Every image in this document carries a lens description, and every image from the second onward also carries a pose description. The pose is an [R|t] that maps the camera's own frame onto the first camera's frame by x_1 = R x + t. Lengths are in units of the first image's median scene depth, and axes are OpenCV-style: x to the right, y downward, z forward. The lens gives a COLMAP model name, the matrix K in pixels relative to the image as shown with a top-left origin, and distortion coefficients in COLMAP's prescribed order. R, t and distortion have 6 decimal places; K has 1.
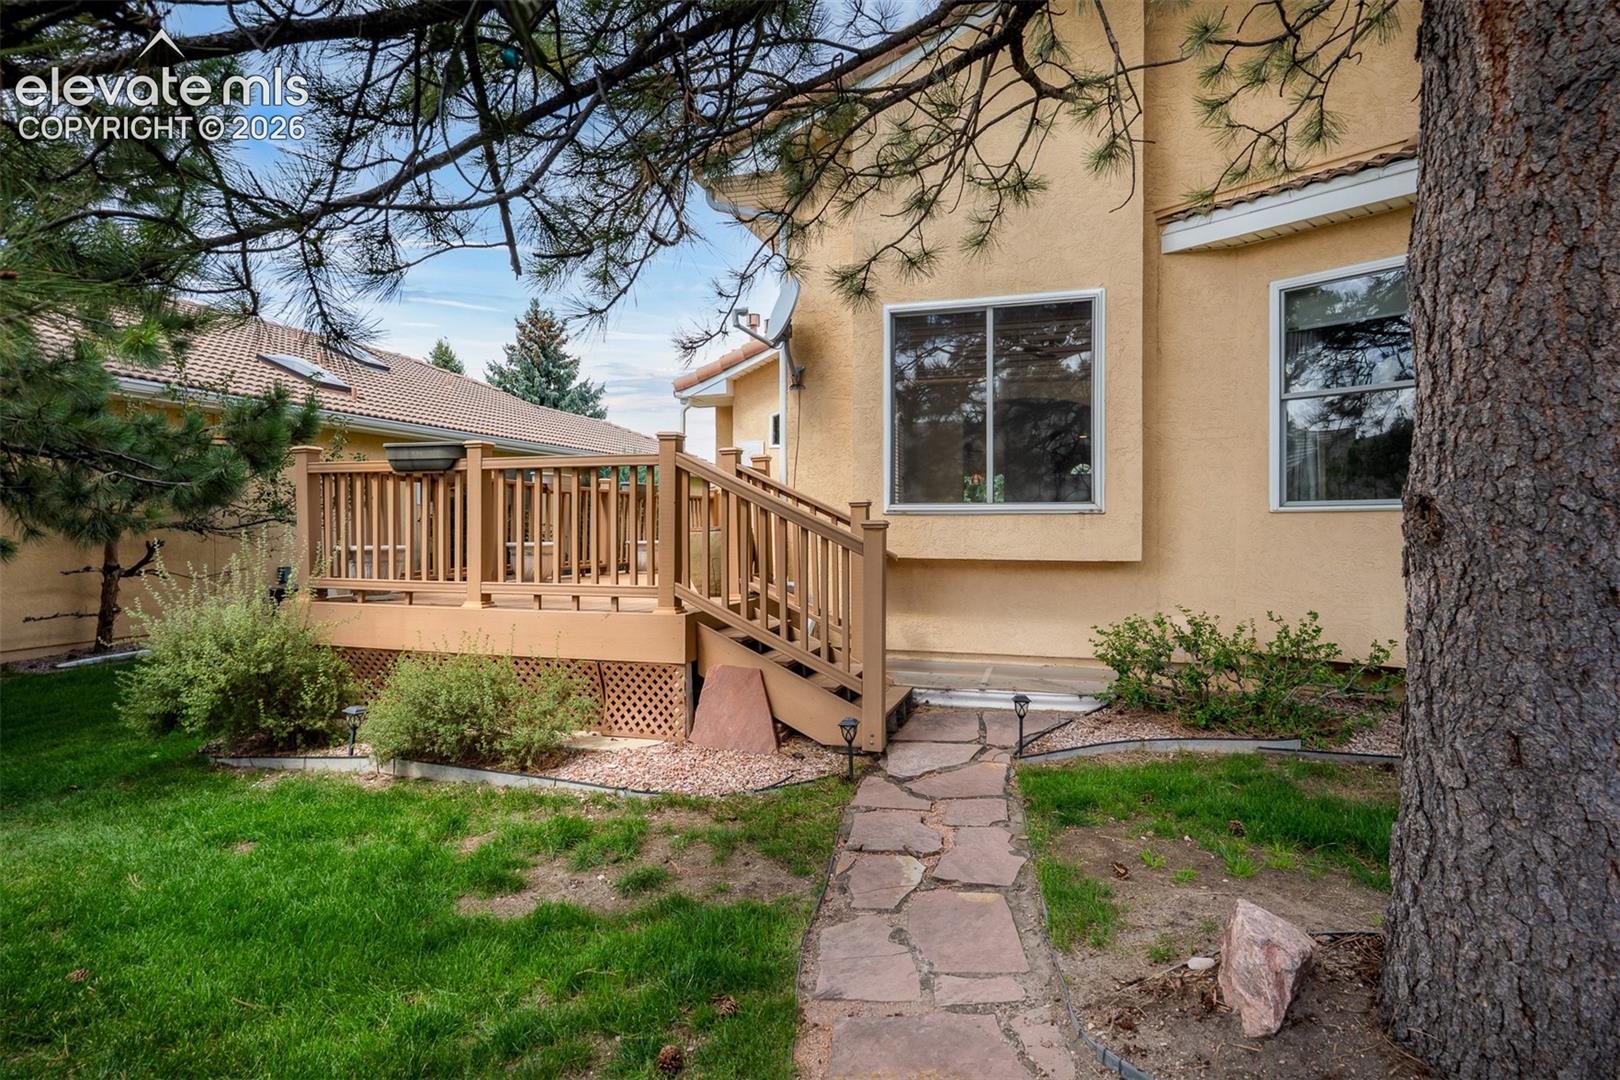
lens RADIAL K [[853.8, 0, 811.2], [0, 853.8, 534.6], [0, 0, 1]] dist [0.000245, 0.000913]
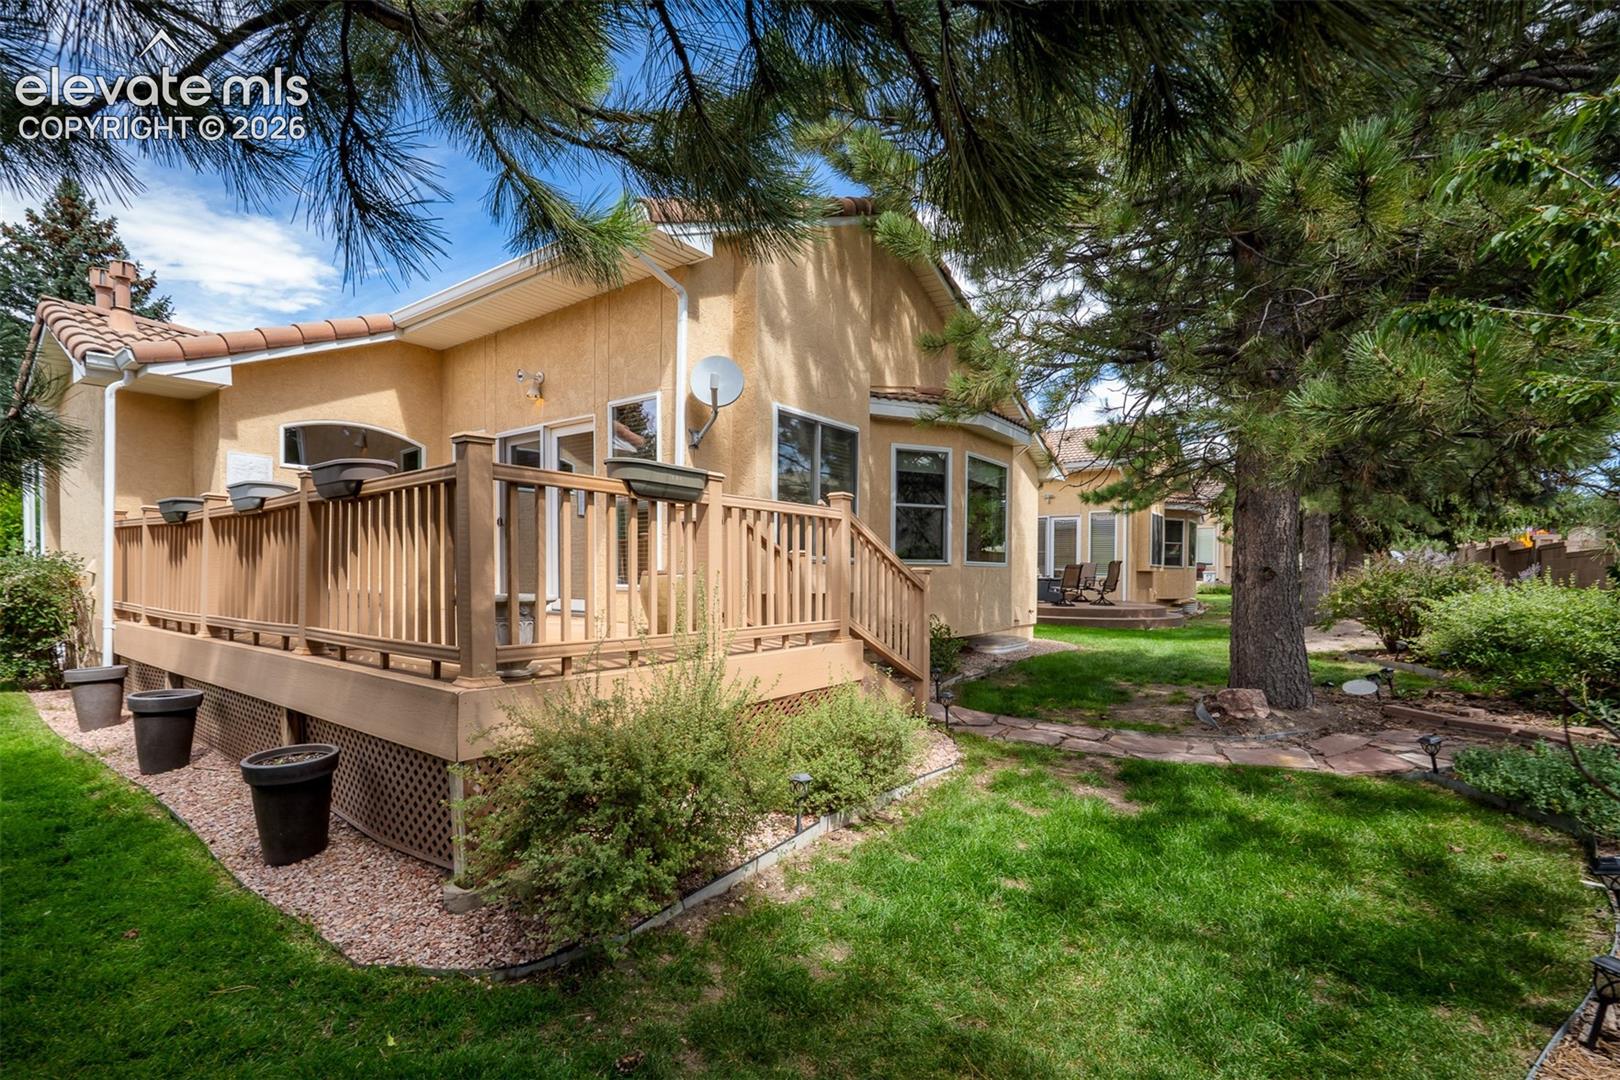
lens RADIAL K [[730.9, 0, 810.4], [0, 730.9, 578.0], [0, 0, 1]] dist [0.000546, -0.000029]
pose [[0.337348, -0.004443, 0.941369, -1.245908], [-0.000147, 0.999989, 0.004772, -0.004740], [-0.941380, -0.001749, 0.337344, 0.740565]]
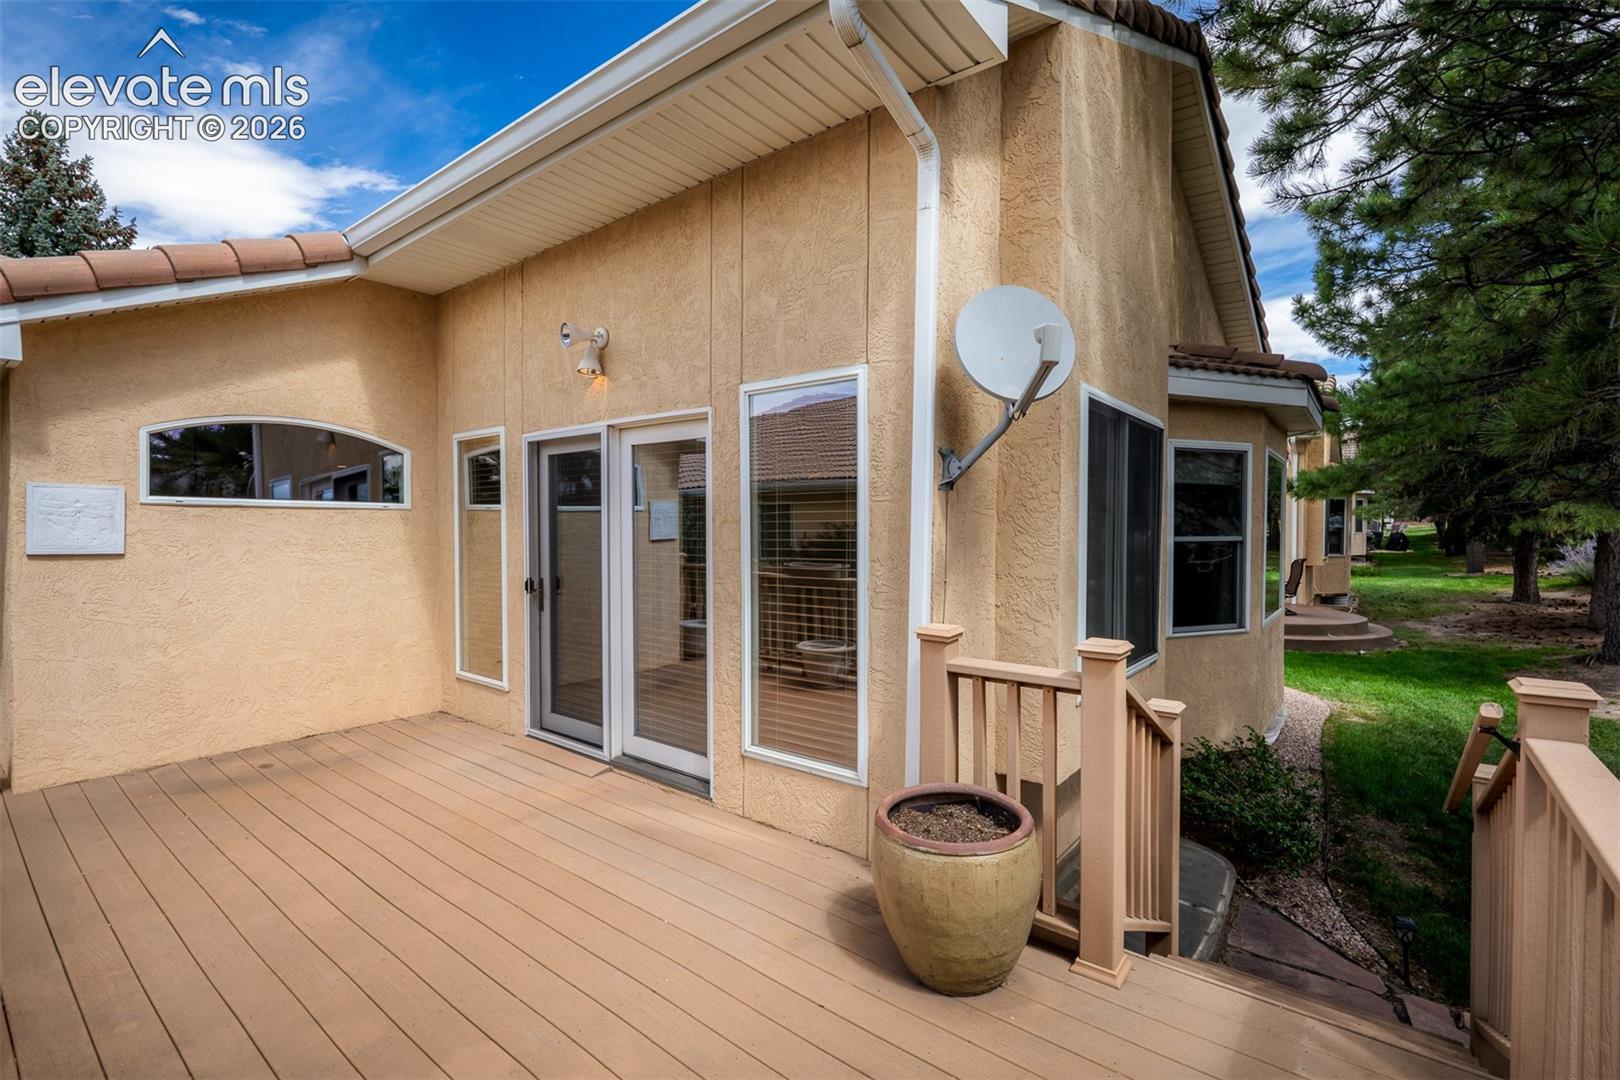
lens RADIAL K [[723.1, 0, 810.7], [0, 723.1, 536.4], [0, 0, 1]] dist [-0.001839, -0.000261]
pose [[0.365536, -0.012944, 0.930707, -0.645004], [0.003318, 0.999915, 0.012604, -0.211211], [-0.930791, -0.001519, 0.365547, 1.297400]]
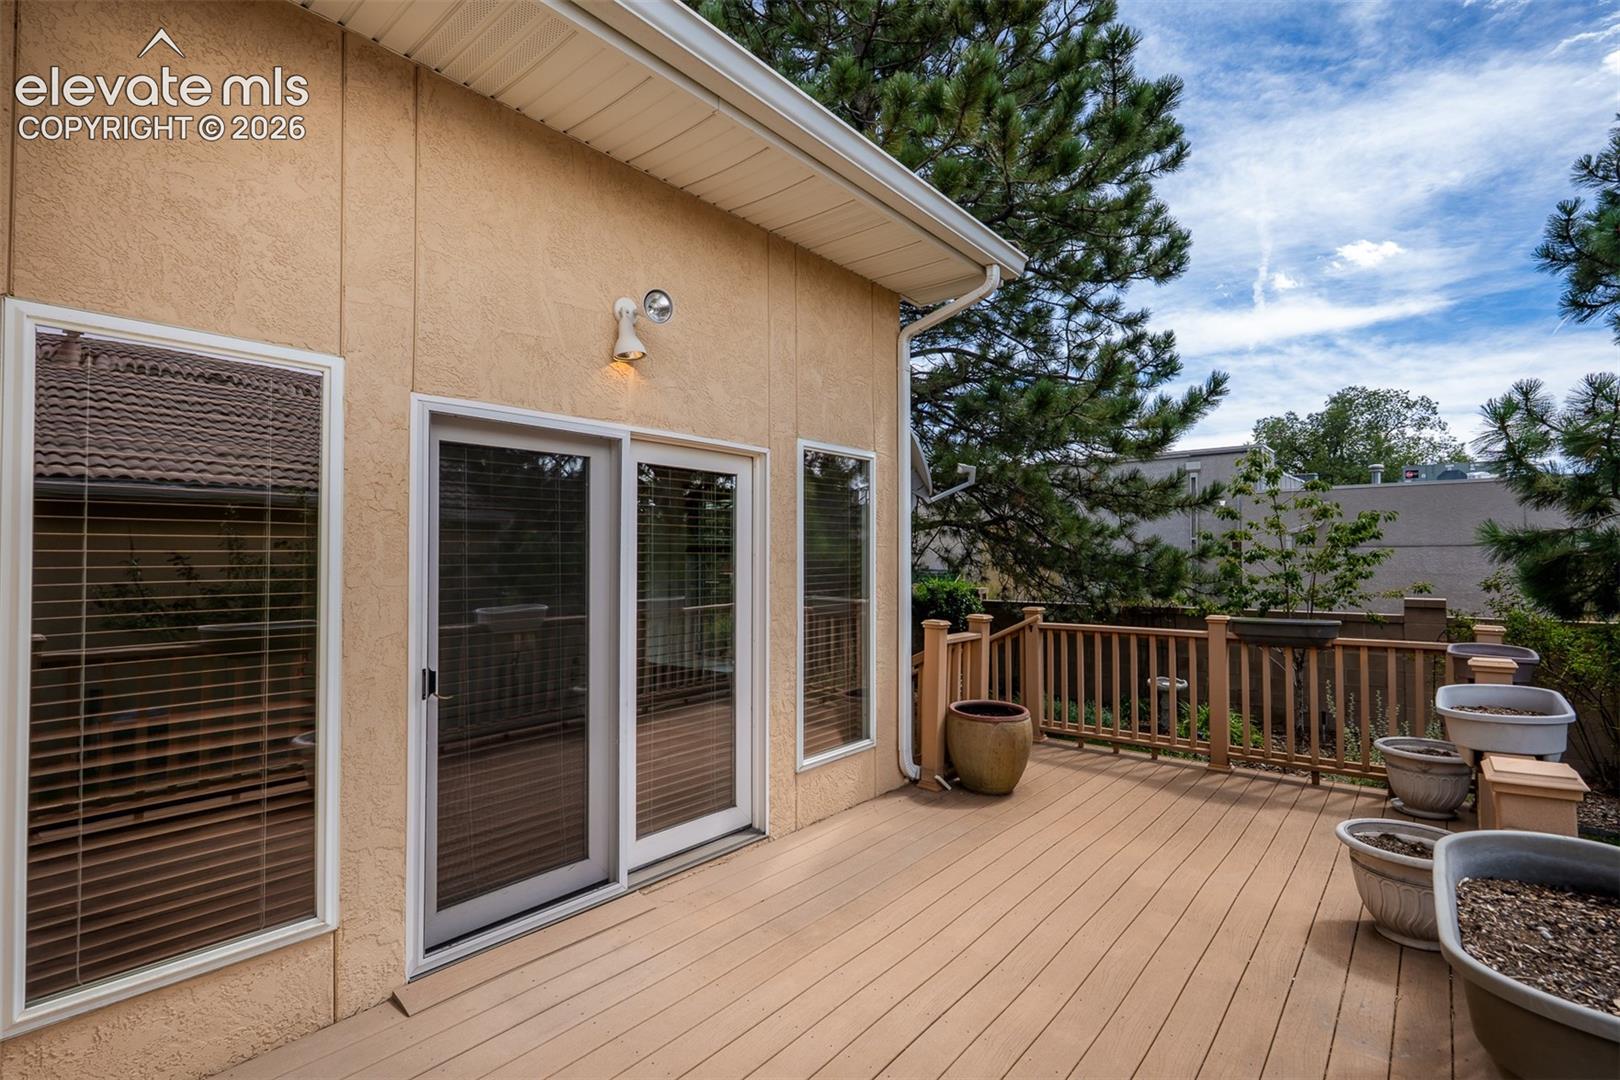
lens RADIAL K [[742.2, 0, 809.5], [0, 742.2, 545.0], [0, 0, 1]] dist [0.000918, 0.000149]
pose [[-0.918258, 0.006985, 0.395921, -0.310441], [0.002311, 0.999922, -0.012280, -0.225658], [-0.395976, -0.010361, -0.918202, 2.463738]]
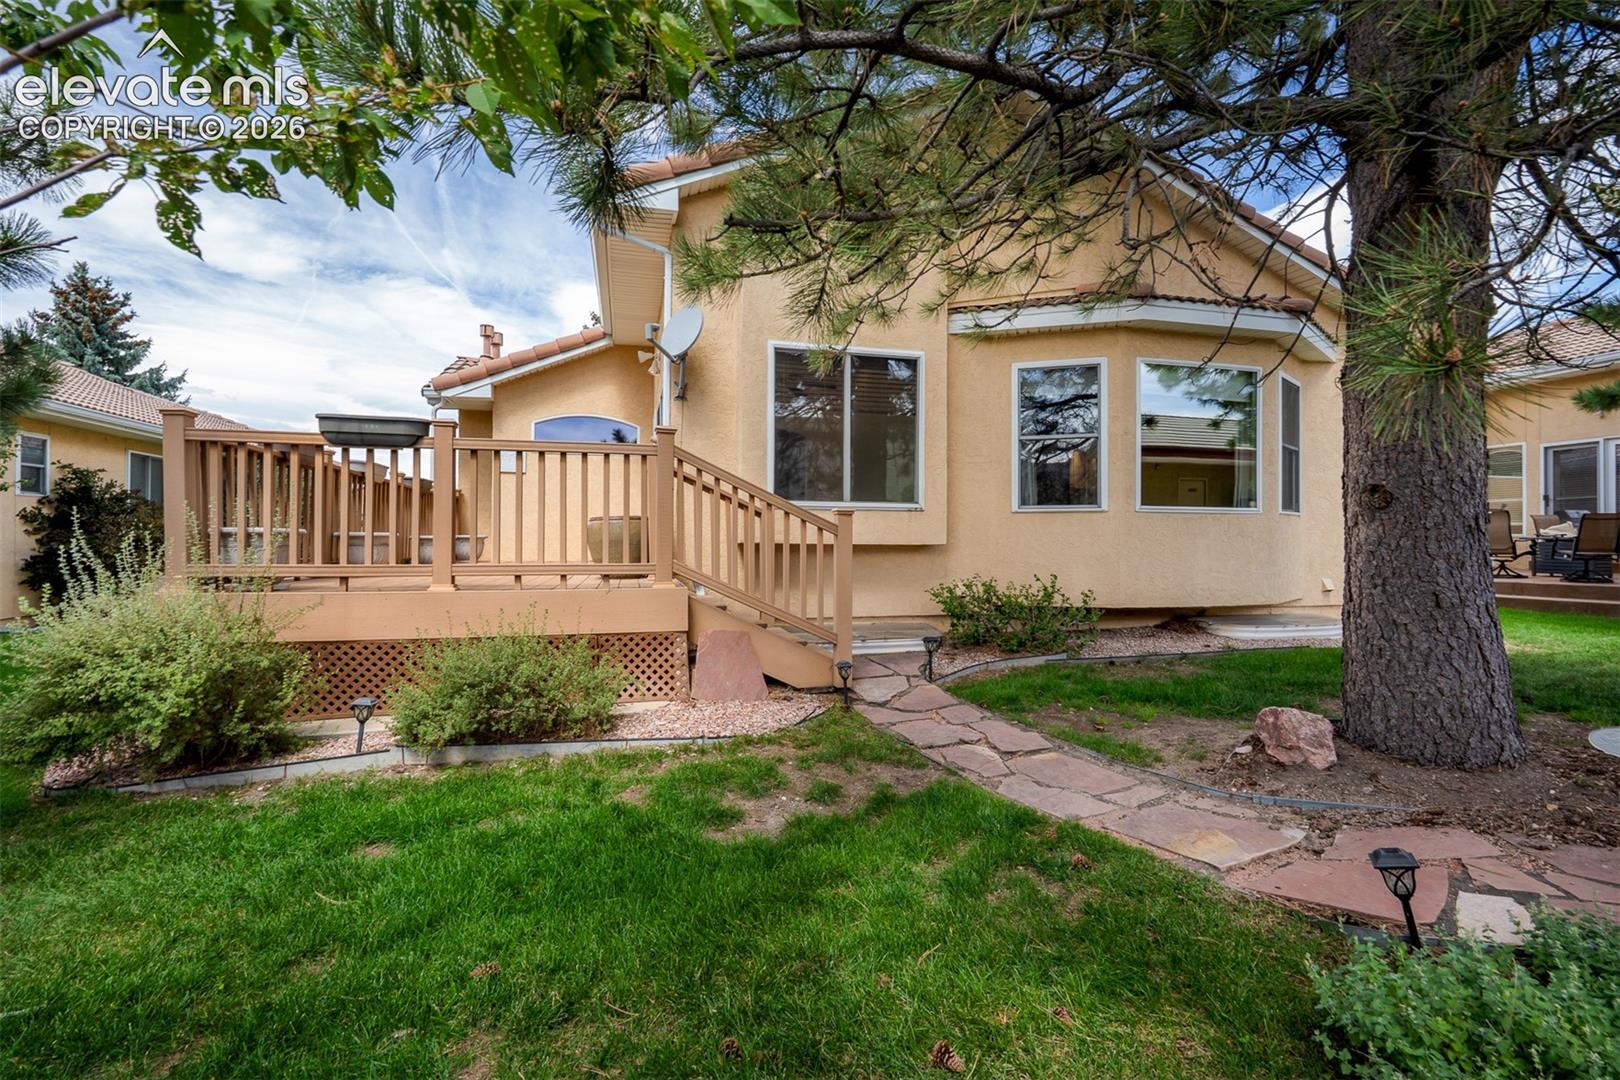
lens RADIAL K [[723.1, 0, 810.7], [0, 723.1, 536.4], [0, 0, 1]] dist [-0.001839, -0.000261]
pose [[0.854117, 0.005625, 0.520051, -0.531630], [0.000941, 0.999923, -0.012360, 0.039080], [-0.520080, 0.011046, 0.854046, 0.092015]]
